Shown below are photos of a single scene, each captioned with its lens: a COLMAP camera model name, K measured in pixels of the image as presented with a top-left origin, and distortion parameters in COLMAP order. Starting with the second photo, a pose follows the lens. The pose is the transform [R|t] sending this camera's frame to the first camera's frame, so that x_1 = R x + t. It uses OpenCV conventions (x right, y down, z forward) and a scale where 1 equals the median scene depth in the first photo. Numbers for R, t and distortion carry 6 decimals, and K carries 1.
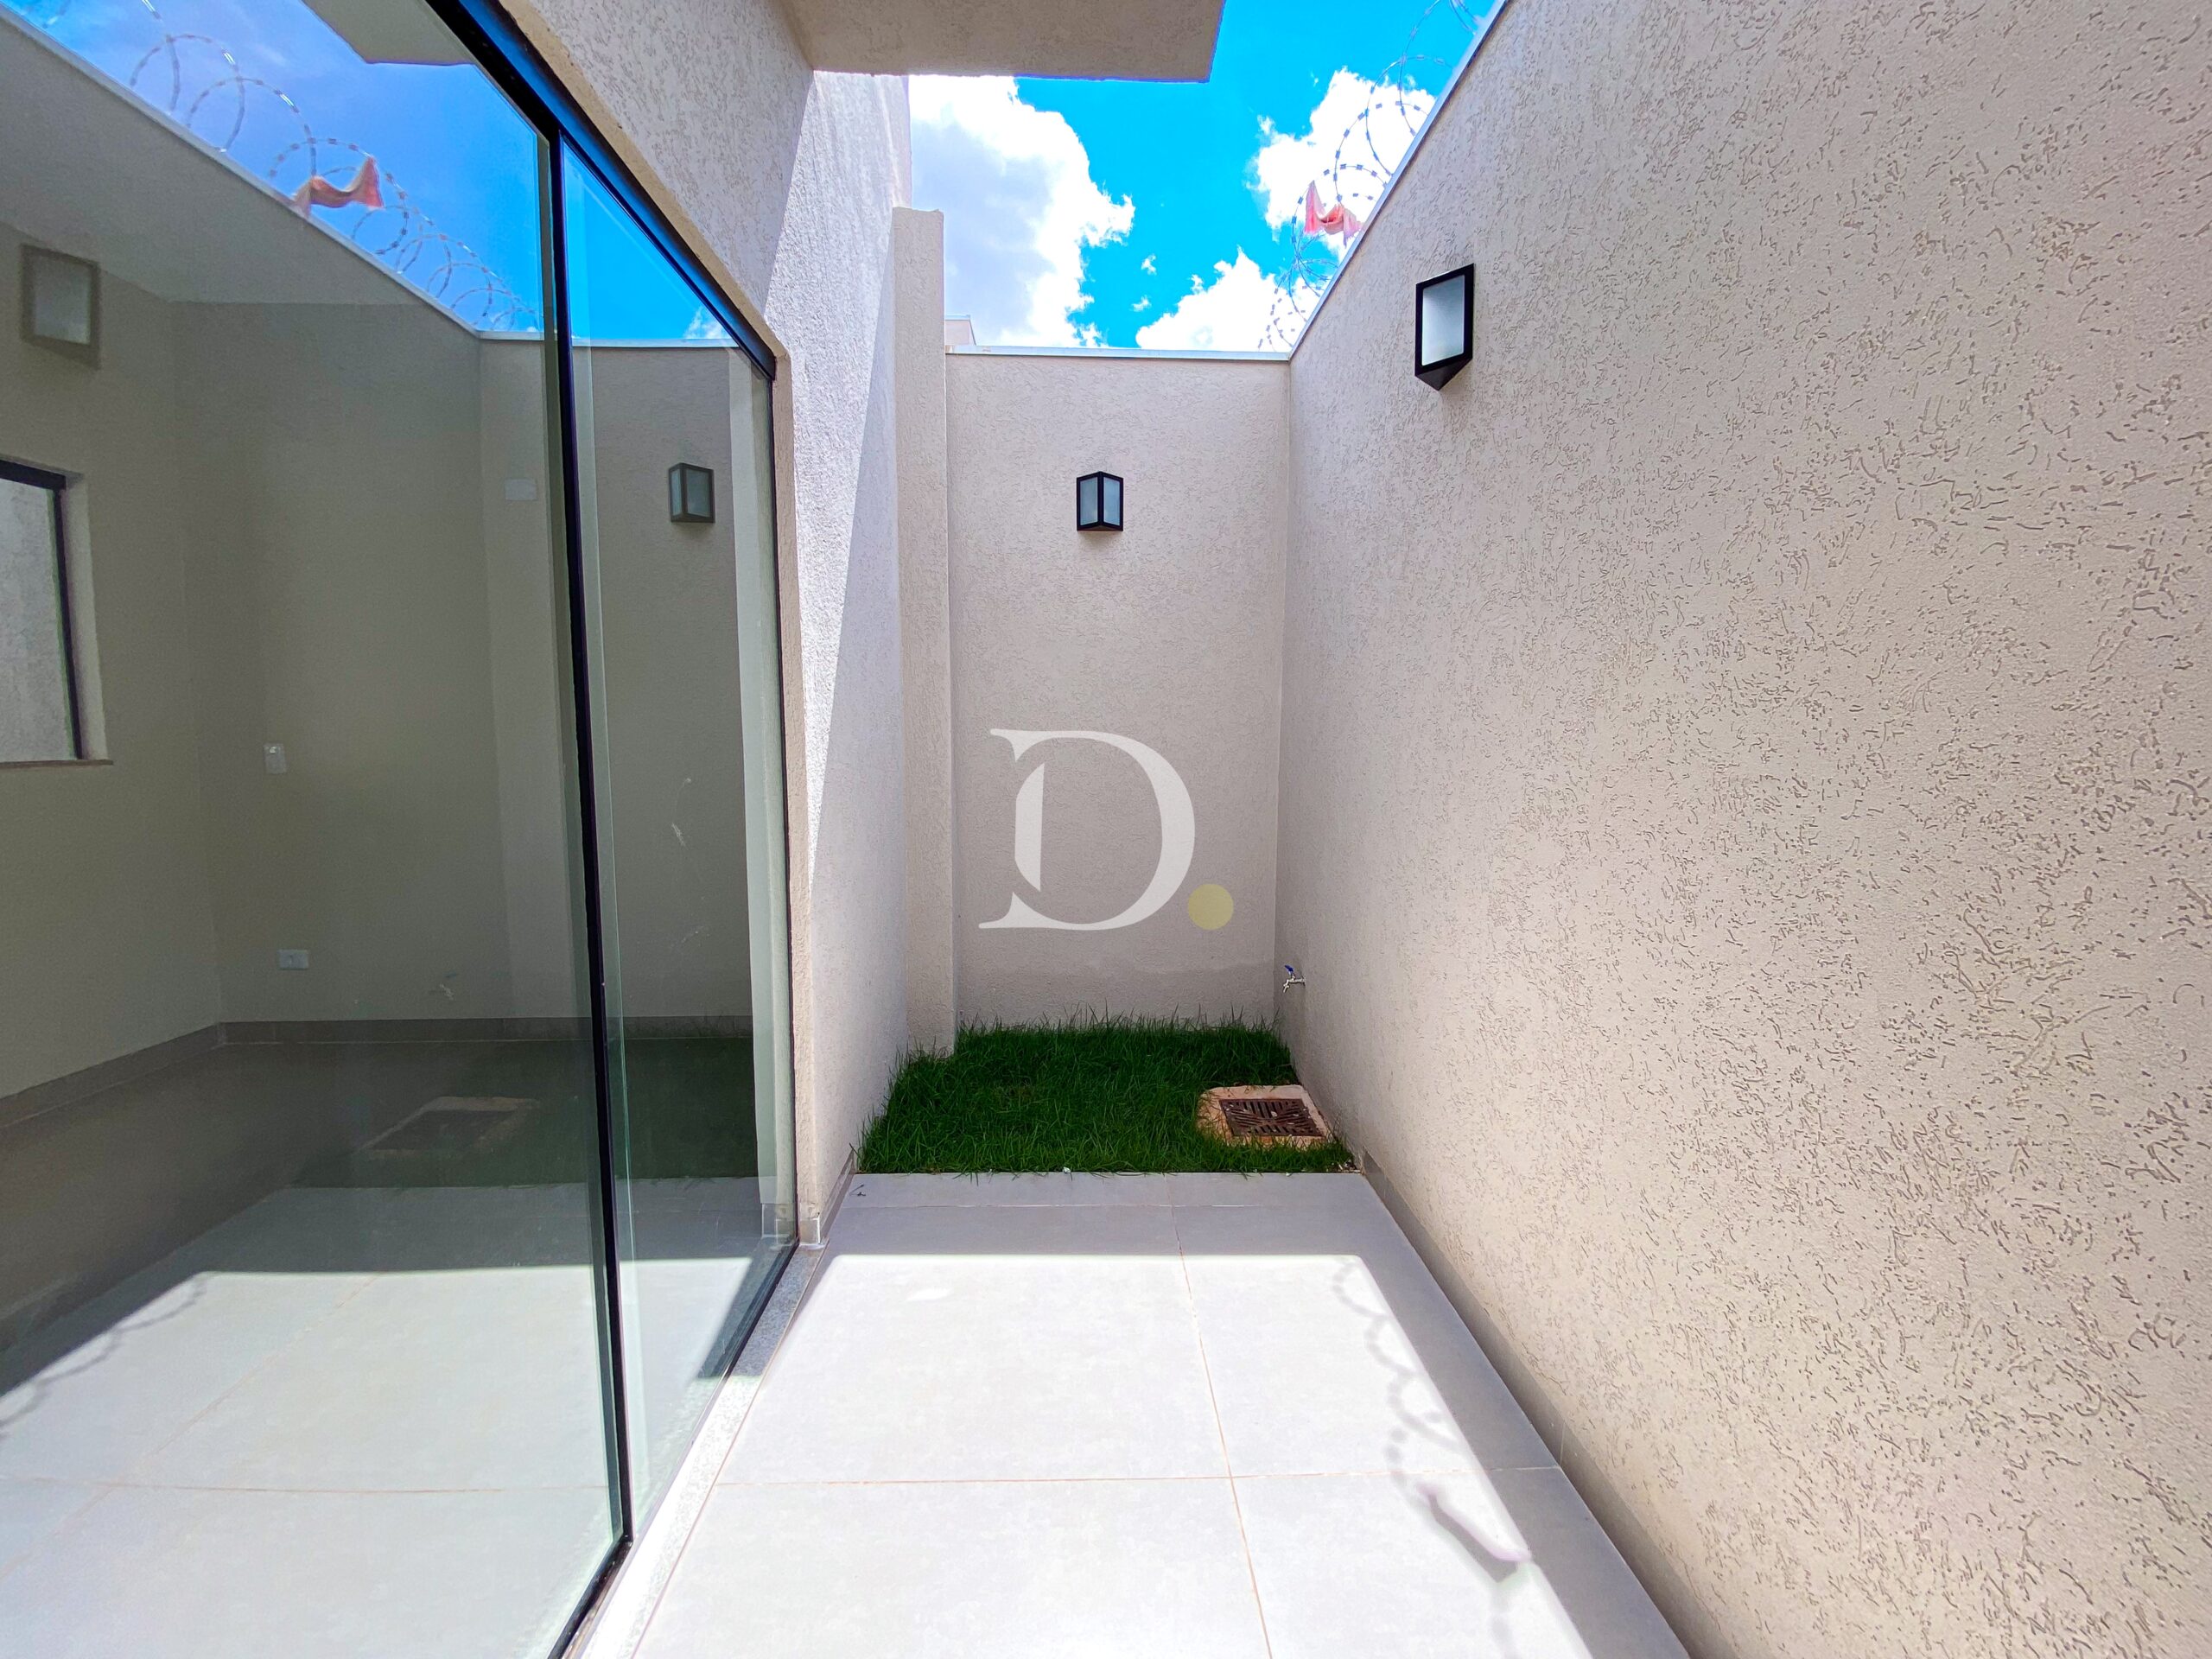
lens RADIAL K [[883.5, 0, 1121.1], [0, 883.5, 825.5], [0, 0, 1]] dist [0.012884, -0.016344]
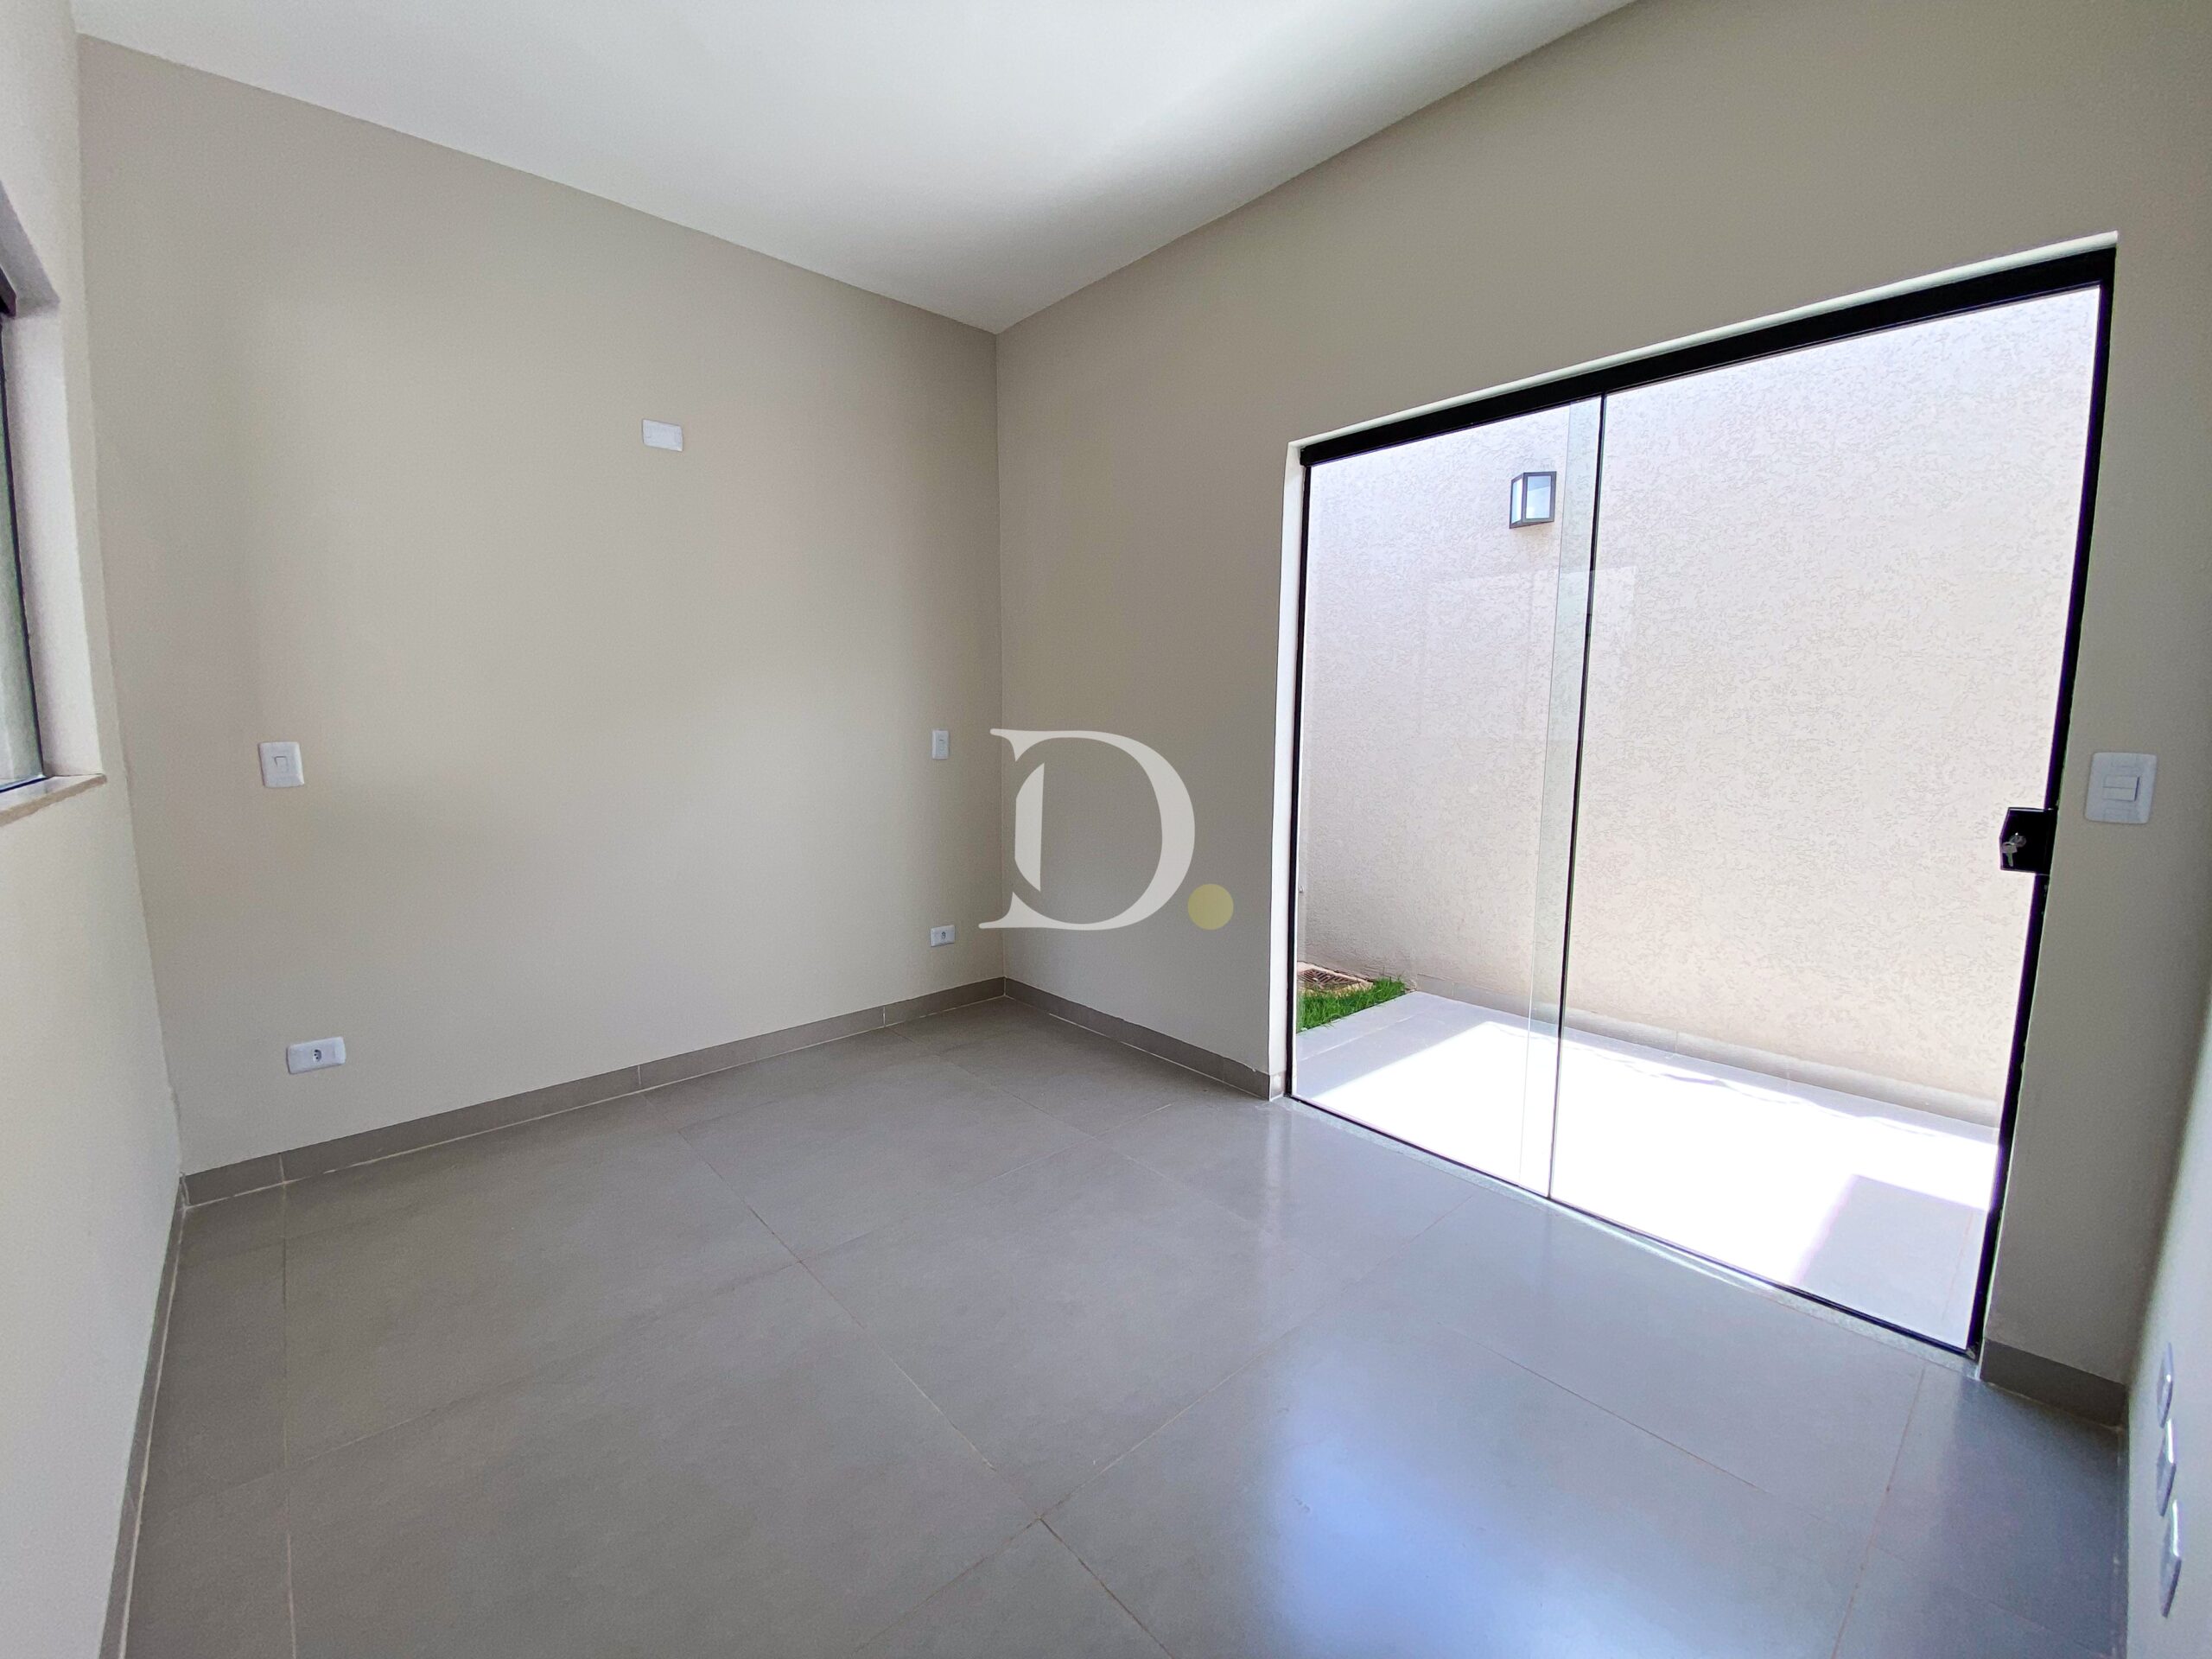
lens RADIAL K [[884.0, 0, 1103.4], [0, 884.0, 822.1], [0, 0, 1]] dist [0.042322, -0.030205]
pose [[0.775410, -0.081216, 0.626214, -2.026128], [0.064723, 0.996693, 0.049122, -0.056920], [-0.628133, 0.002441, 0.778102, 0.155114]]
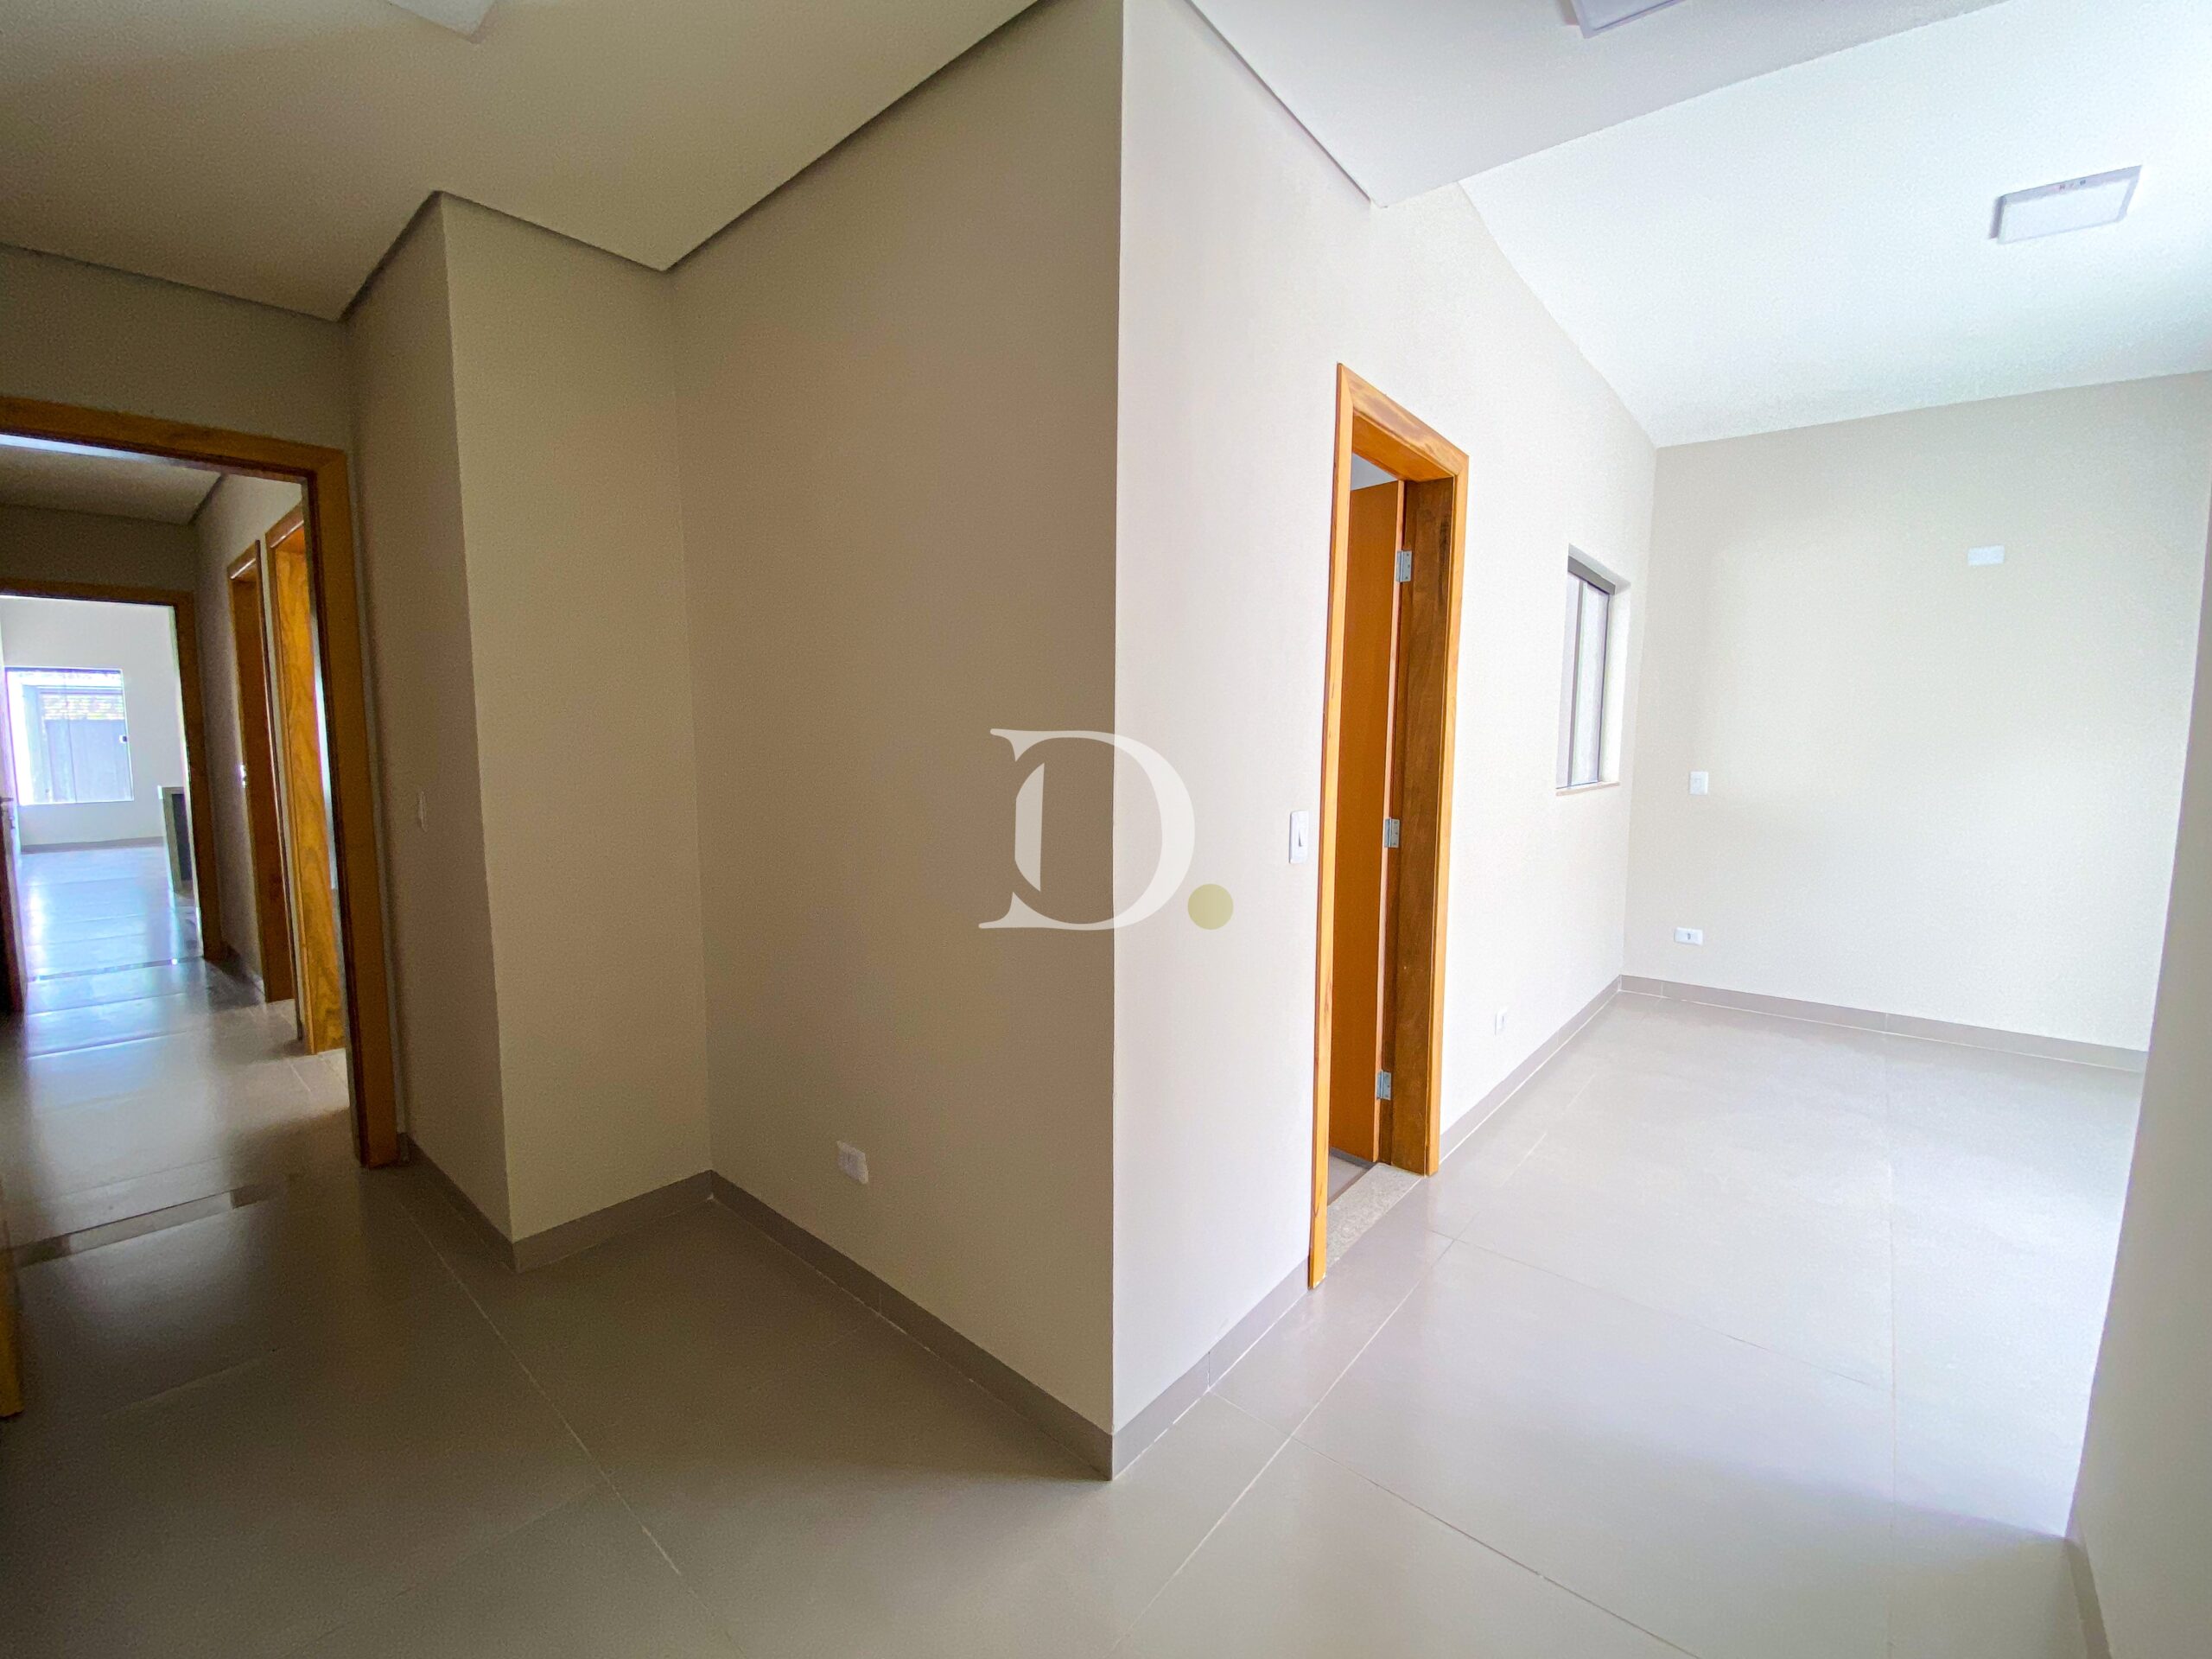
lens RADIAL K [[898.9, 0, 1106.3], [0, 898.9, 820.8], [0, 0, 1]] dist [0.013885, -0.017667]
pose [[0.724555, 0.069447, -0.685709, -1.509507], [-0.072589, 0.997066, 0.024280, 0.024210], [0.685383, 0.032183, 0.727471, -1.294481]]
